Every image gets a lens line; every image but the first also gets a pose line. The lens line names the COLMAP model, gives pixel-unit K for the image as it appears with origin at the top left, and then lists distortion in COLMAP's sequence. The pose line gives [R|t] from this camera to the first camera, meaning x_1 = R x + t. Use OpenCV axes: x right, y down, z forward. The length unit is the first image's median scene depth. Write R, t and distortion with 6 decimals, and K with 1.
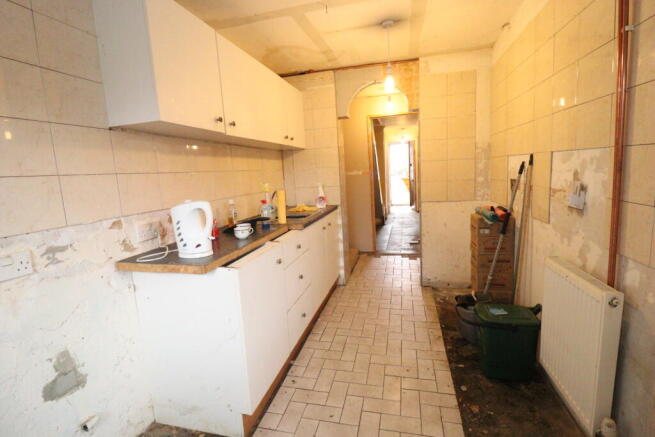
lens RADIAL K [[307.2, 0, 332.8], [0, 307.2, 216.3], [0, 0, 1]] dist [0.002269, -0.014790]
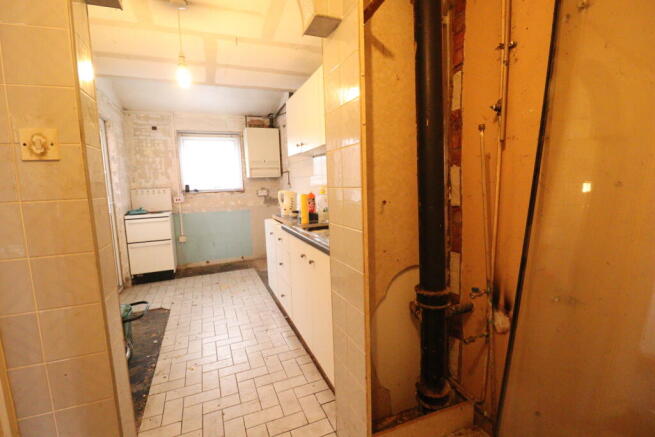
lens RADIAL K [[307.2, 0, 332.8], [0, 307.2, 216.3], [0, 0, 1]] dist [0.002269, -0.014790]
pose [[-0.801004, 0.147204, -0.580279, 0.419373], [-0.015623, 0.963828, 0.266068, -0.318793], [0.598455, 0.222187, -0.769730, 2.026482]]
